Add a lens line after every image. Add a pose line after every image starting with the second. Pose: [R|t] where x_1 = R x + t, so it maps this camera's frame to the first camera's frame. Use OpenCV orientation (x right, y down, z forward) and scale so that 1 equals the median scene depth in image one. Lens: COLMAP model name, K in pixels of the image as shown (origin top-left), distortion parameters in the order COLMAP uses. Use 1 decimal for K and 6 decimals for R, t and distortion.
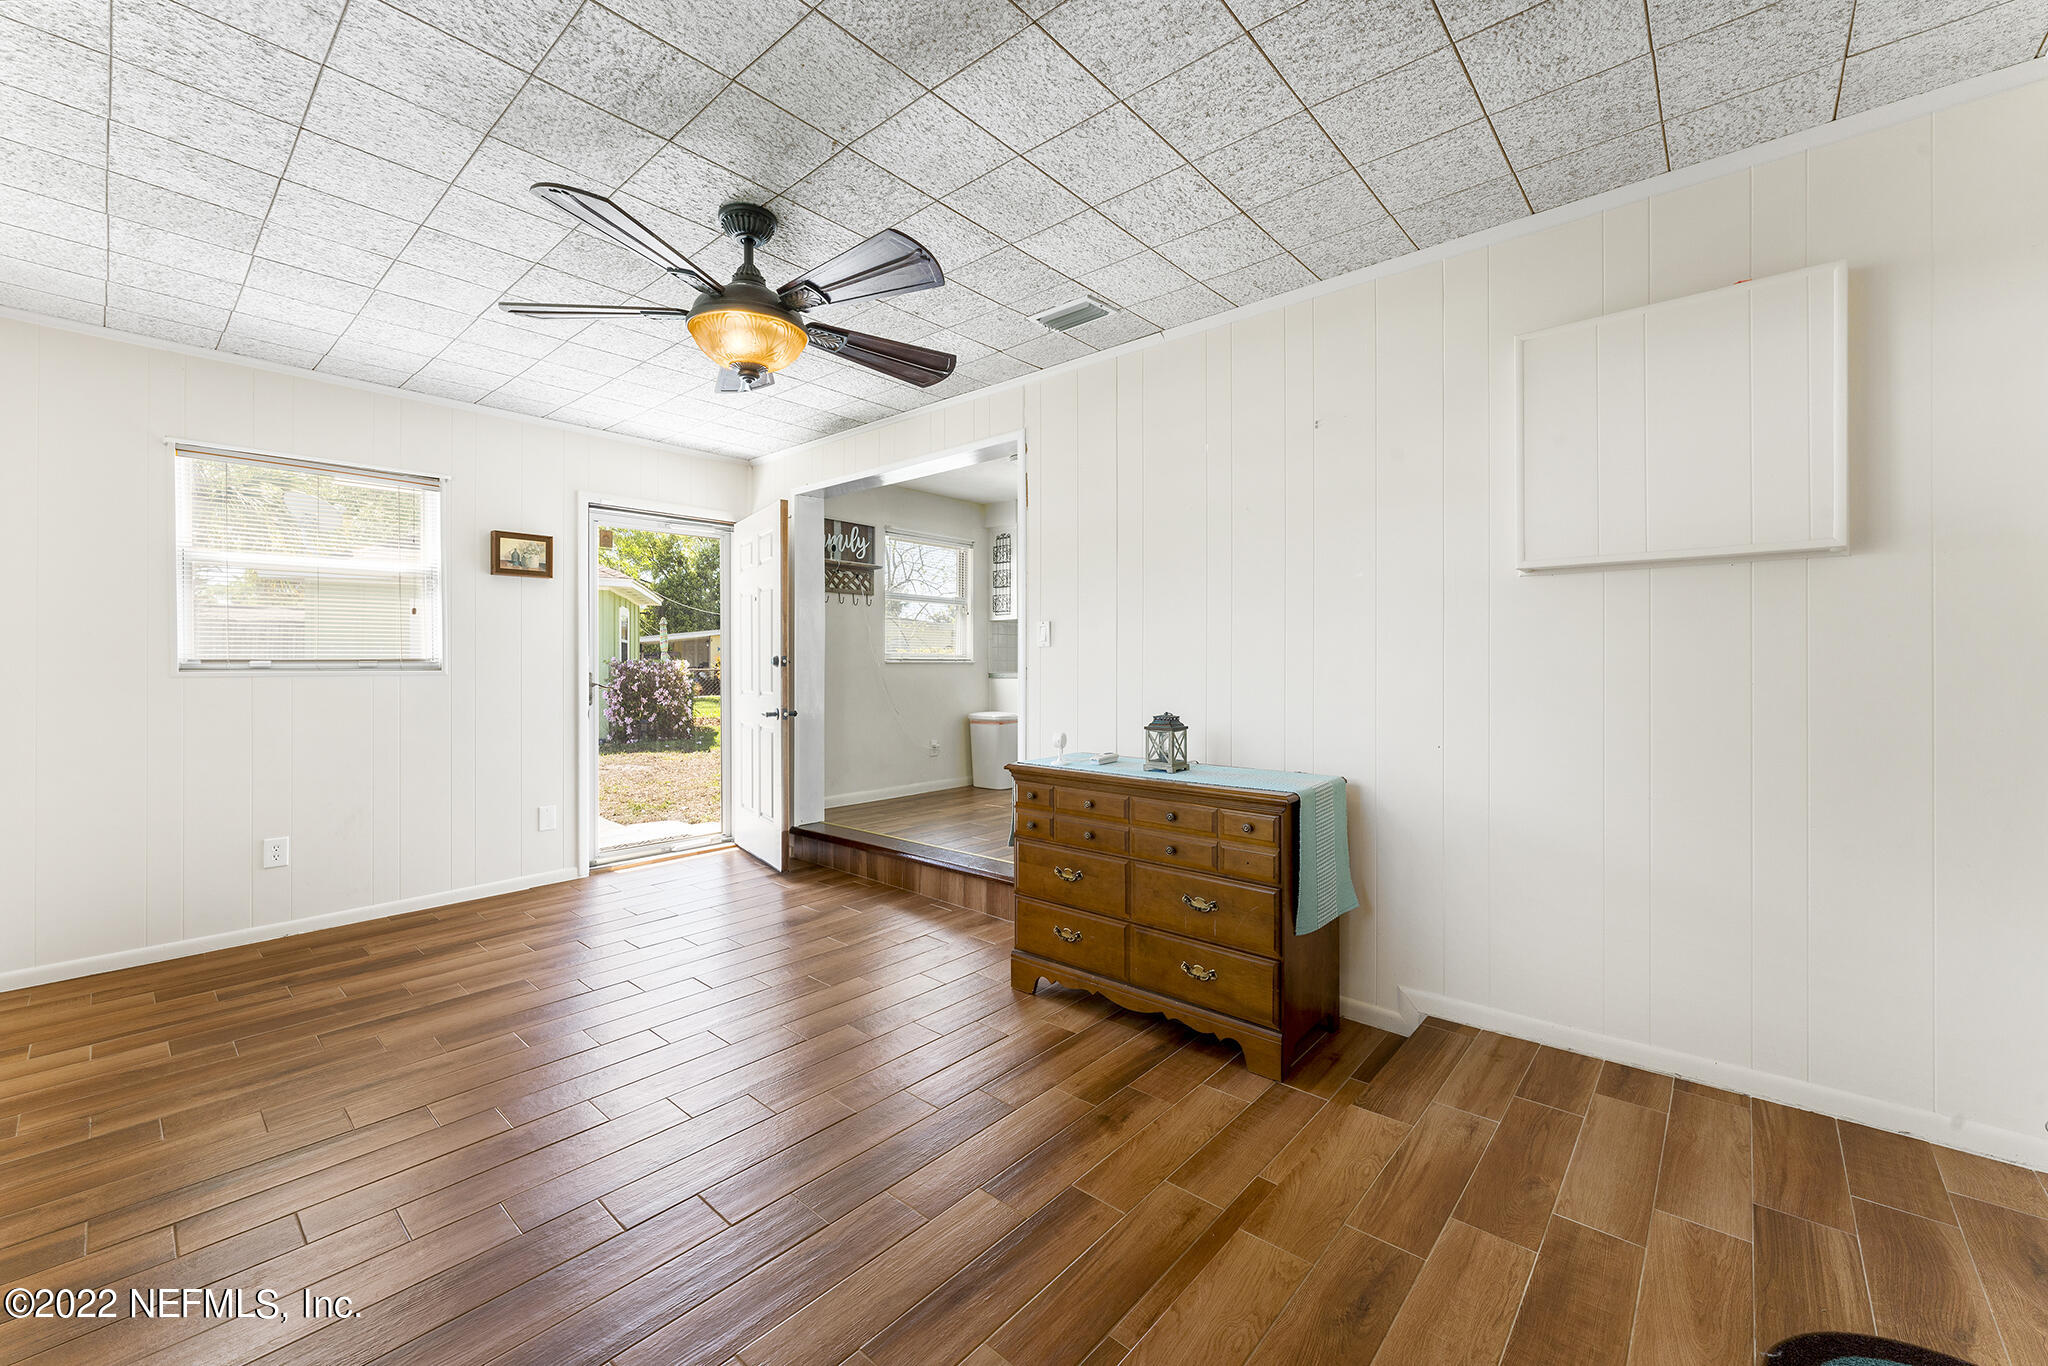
lens RADIAL K [[817.5, 0, 1010.3], [0, 817.5, 646.6], [0, 0, 1]] dist [-0.000942, -0.000051]
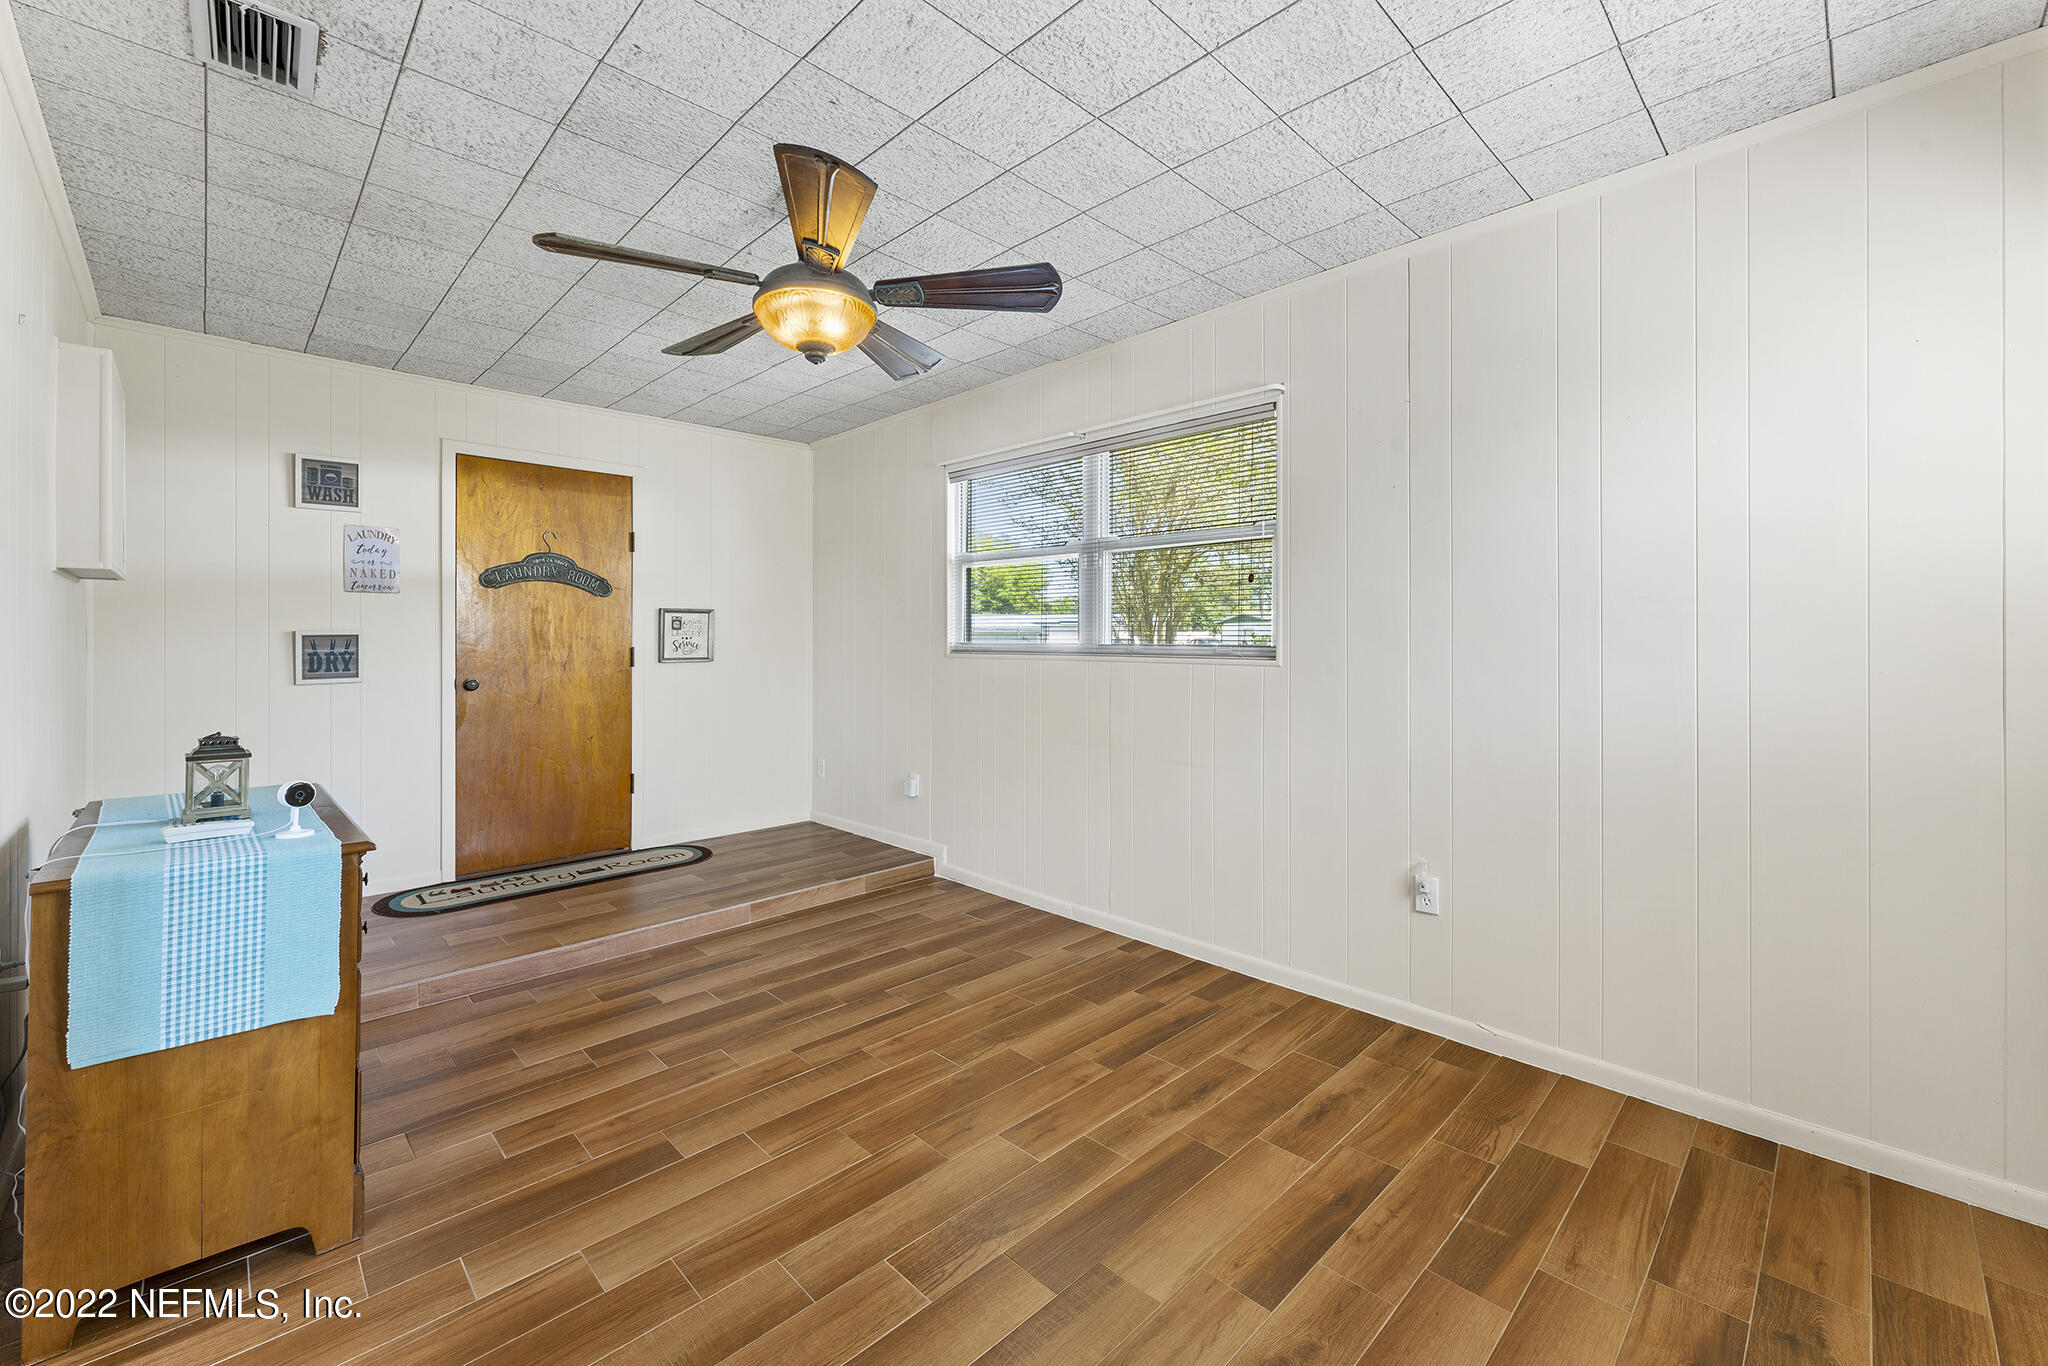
lens RADIAL K [[817.5, 0, 1010.3], [0, 817.5, 646.6], [0, 0, 1]] dist [-0.000942, -0.000051]
pose [[-0.997636, 0.008233, 0.068228, -0.570061], [0.007680, 0.999936, -0.008360, 0.016659], [-0.068292, -0.007816, -0.997635, 1.789173]]
